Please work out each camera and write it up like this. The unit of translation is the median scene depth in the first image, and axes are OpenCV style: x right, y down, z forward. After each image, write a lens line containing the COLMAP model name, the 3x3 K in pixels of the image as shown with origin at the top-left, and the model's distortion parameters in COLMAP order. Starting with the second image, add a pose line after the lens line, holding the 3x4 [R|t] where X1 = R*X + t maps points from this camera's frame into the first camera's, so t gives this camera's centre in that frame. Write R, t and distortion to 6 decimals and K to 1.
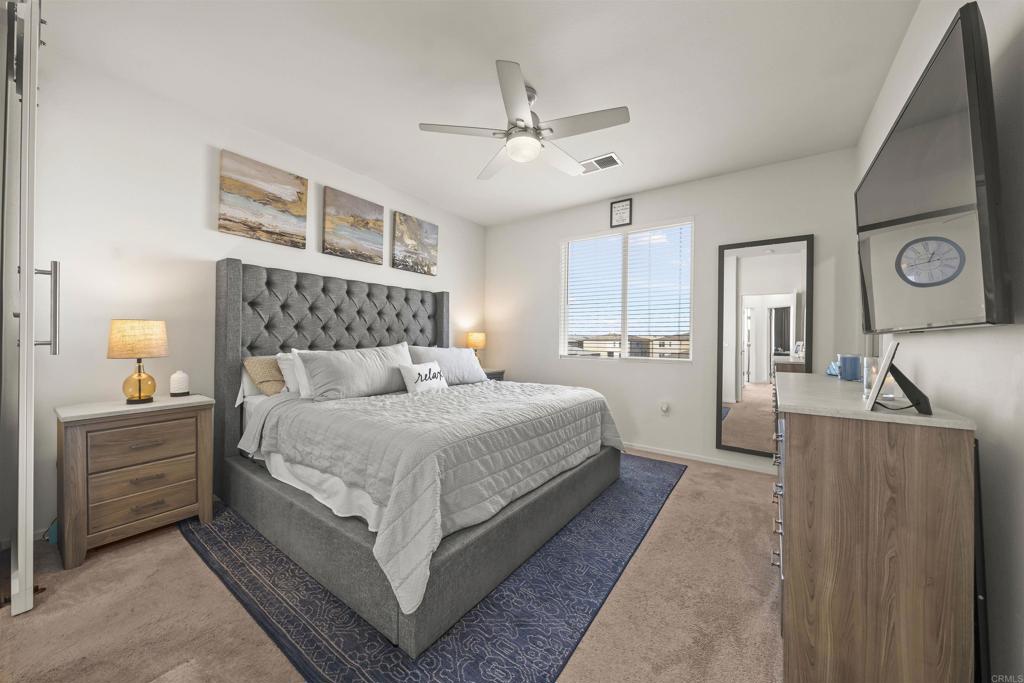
lens RADIAL K [[359.2, 0, 510.9], [0, 359.2, 341.1], [0, 0, 1]] dist [-0.000345, -0.000074]
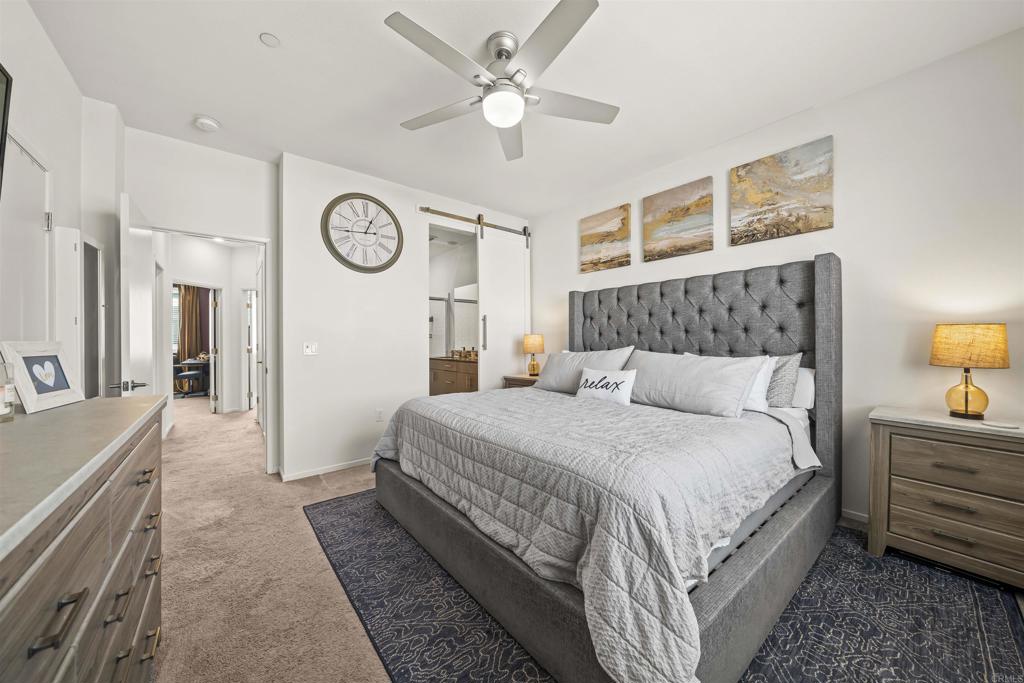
lens RADIAL K [[359.2, 0, 510.9], [0, 359.2, 341.1], [0, 0, 1]] dist [-0.000345, -0.000074]
pose [[-0.266547, -0.012578, -0.963740, 0.582965], [-0.005115, 0.999919, -0.011635, 0.001440], [0.963808, 0.001829, -0.266590, 0.880670]]
